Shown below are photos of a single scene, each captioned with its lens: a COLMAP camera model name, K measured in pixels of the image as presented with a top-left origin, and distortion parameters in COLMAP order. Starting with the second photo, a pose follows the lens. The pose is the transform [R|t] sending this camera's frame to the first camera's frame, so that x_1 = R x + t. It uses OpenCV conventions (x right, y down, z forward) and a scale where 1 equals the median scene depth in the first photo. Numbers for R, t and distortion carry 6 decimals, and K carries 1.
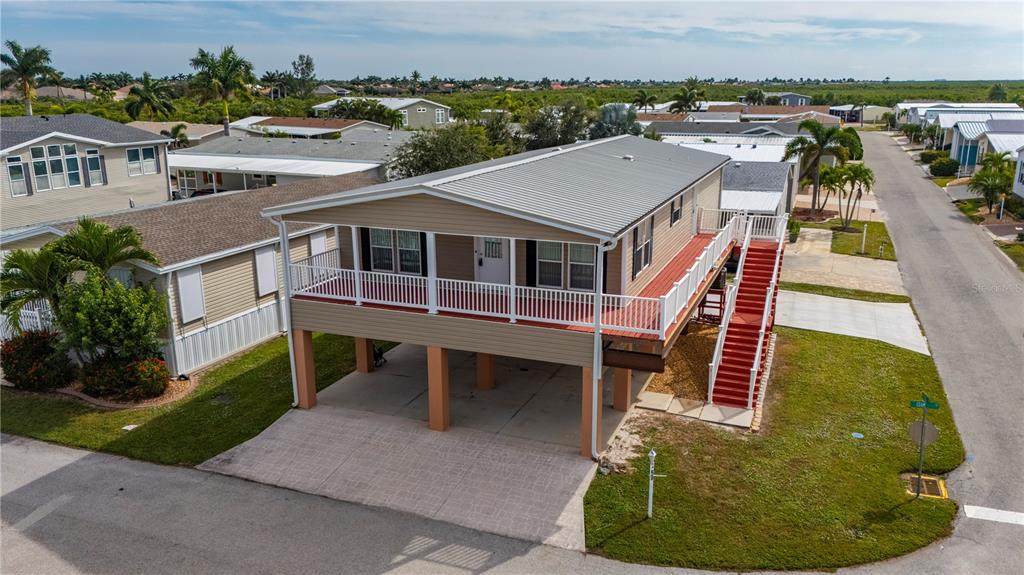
lens RADIAL K [[780.0, 0, 521.3], [0, 780.0, 295.6], [0, 0, 1]] dist [0.045292, -0.012200]
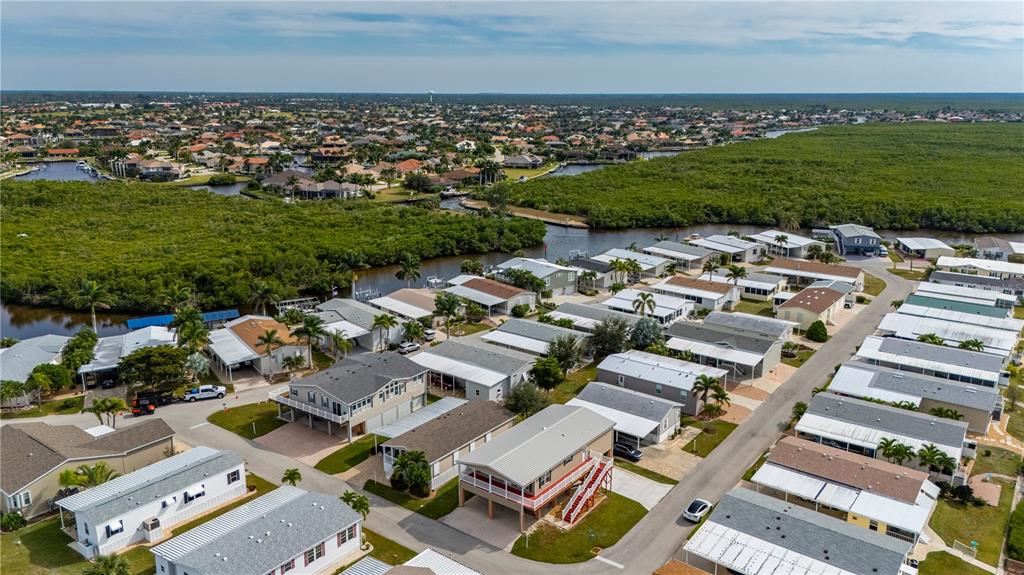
lens RADIAL K [[750.4, 0, 512.6], [0, 750.4, 294.9], [0, 0, 1]] dist [0.072219, -0.069333]
pose [[0.964691, 0.072263, -0.253279, 0.812986], [-0.073854, 0.997264, 0.003235, -0.900795], [0.252820, 0.015585, 0.967388, -2.498212]]
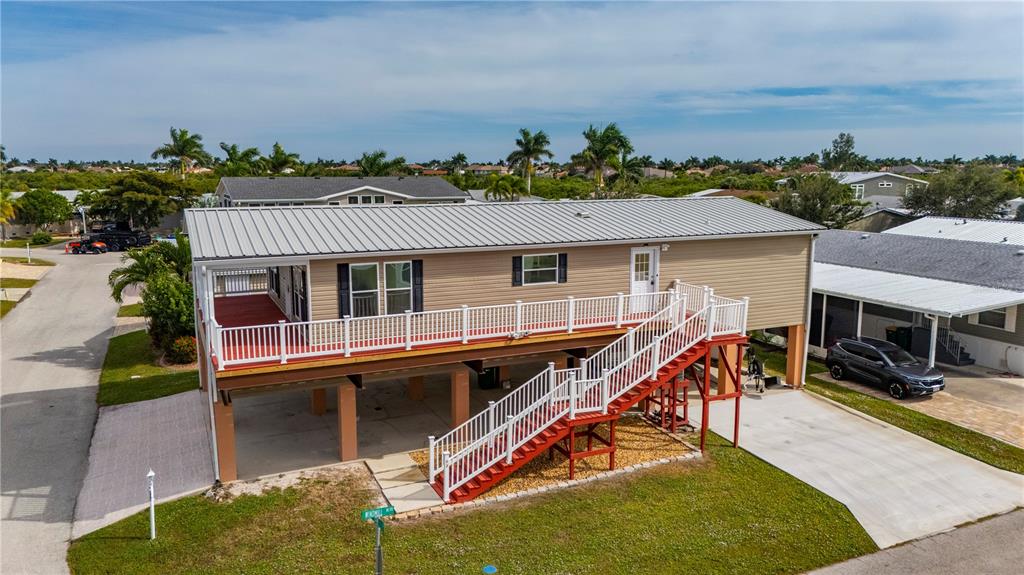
lens RADIAL K [[750.4, 0, 511.7], [0, 750.4, 286.1], [0, 0, 1]] dist [0.072219, -0.069333]
pose [[0.721074, 0.110002, -0.684070, 0.809508], [-0.181979, 0.982721, -0.033797, -0.061606], [0.668533, 0.148856, 0.728633, 0.395705]]
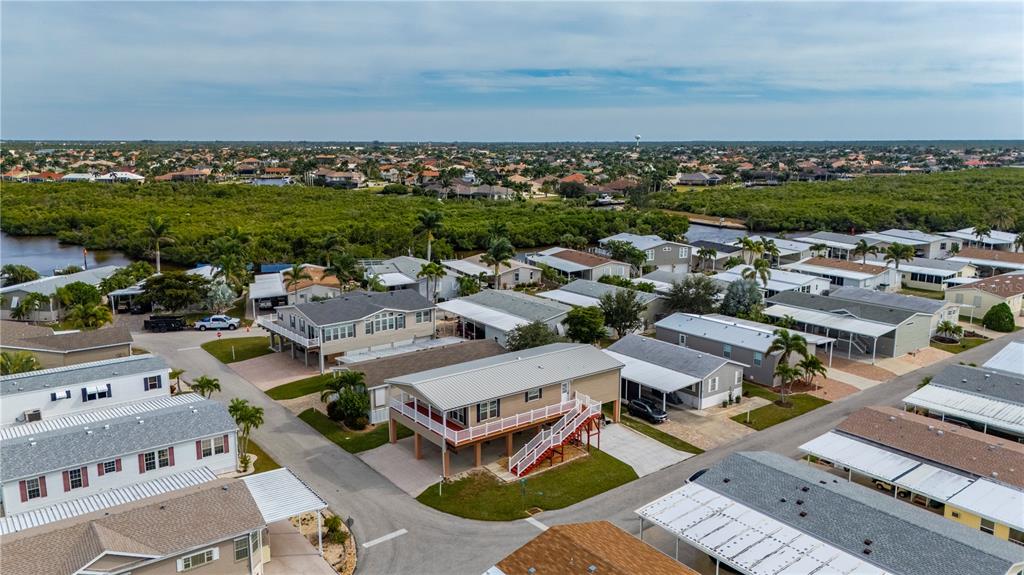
lens RADIAL K [[750.4, 0, 511.9], [0, 750.4, 287.9], [0, 0, 1]] dist [0.072219, -0.069333]
pose [[0.858863, 0.100481, -0.502254, 1.435431], [-0.137188, 0.989870, -0.036561, -0.385521], [0.493492, 0.100305, 0.863947, -1.281106]]
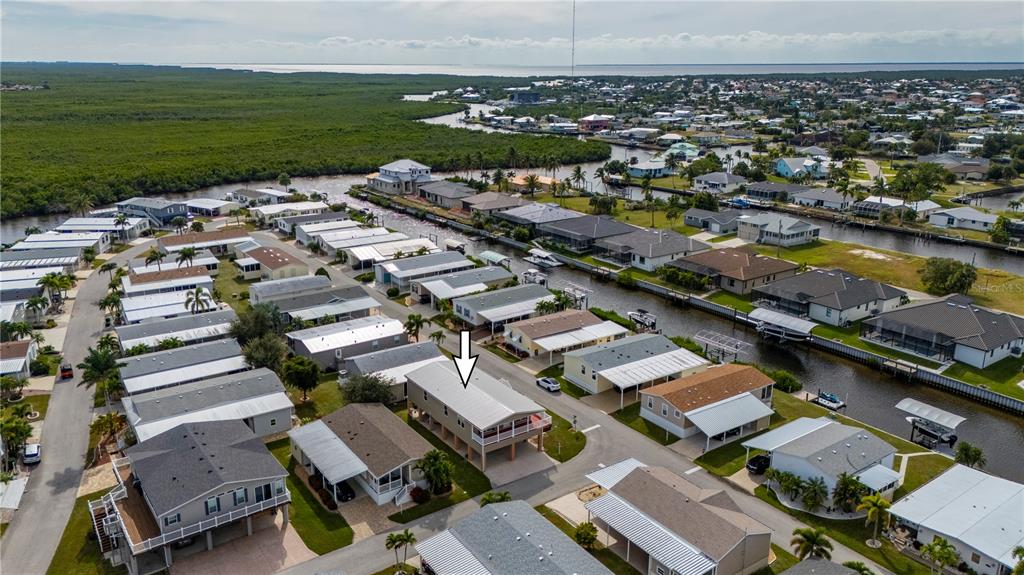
lens RADIAL K [[750.4, 0, 508.1], [0, 750.4, 282.6], [0, 0, 1]] dist [0.072219, -0.069333]
pose [[0.554294, -0.232864, 0.799082, -3.017083], [0.220073, 0.966901, 0.129112, -1.248890], [-0.802699, 0.104291, 0.587195, -1.492960]]
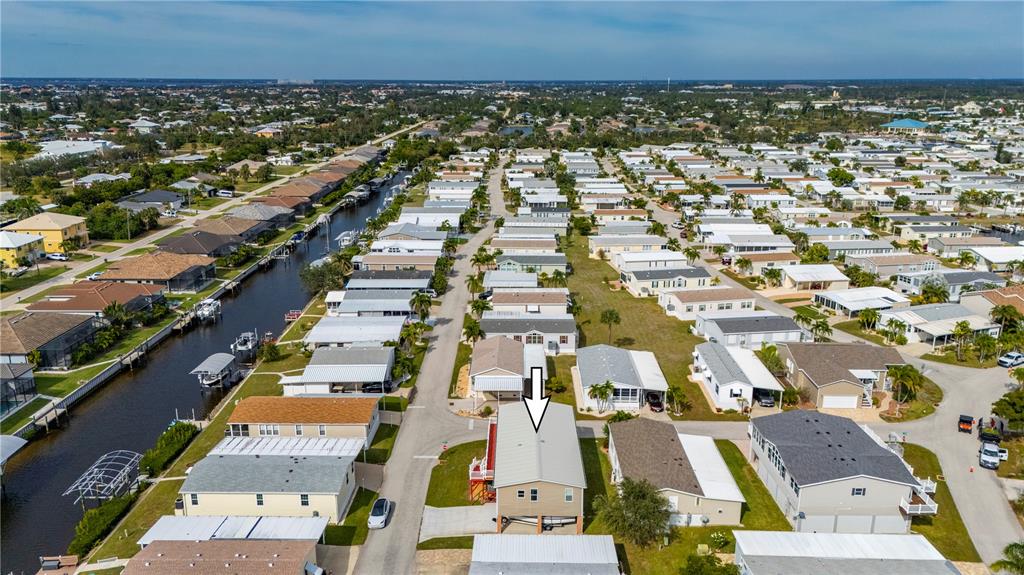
lens RADIAL K [[750.4, 0, 512.7], [0, 750.4, 287.1], [0, 0, 1]] dist [0.072219, -0.069333]
pose [[-0.932986, 0.098322, -0.346223, 1.353286], [-0.092839, 0.863663, 0.495447, -2.625715], [0.347734, 0.494388, -0.796657, 3.660684]]
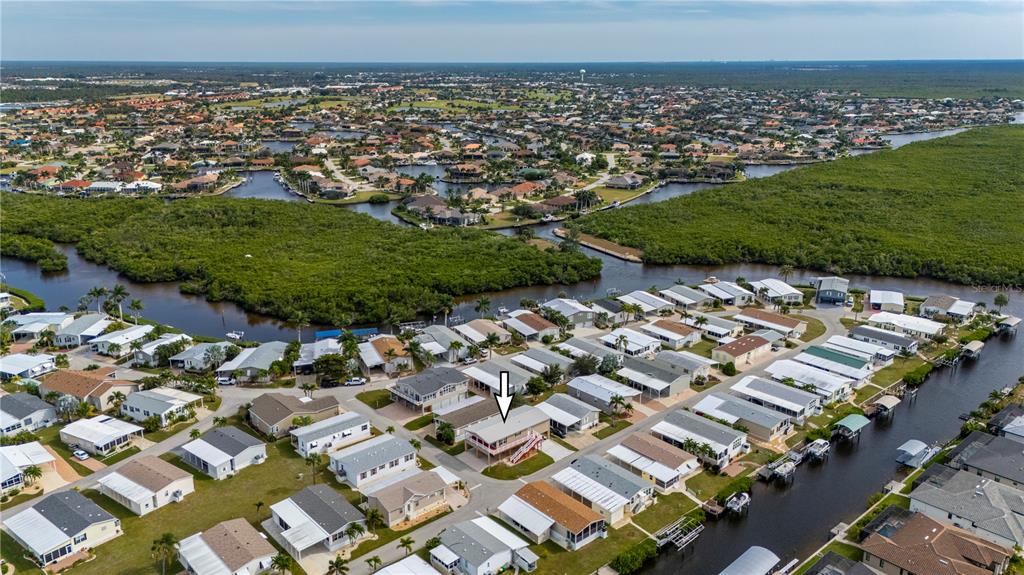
lens RADIAL K [[750.4, 0, 513.5], [0, 750.4, 290.1], [0, 0, 1]] dist [0.072219, -0.069333]
pose [[0.894071, 0.129576, -0.428774, 3.162791], [-0.119906, 0.991544, 0.049619, -1.883832], [0.431578, 0.007049, 0.902048, -5.627778]]
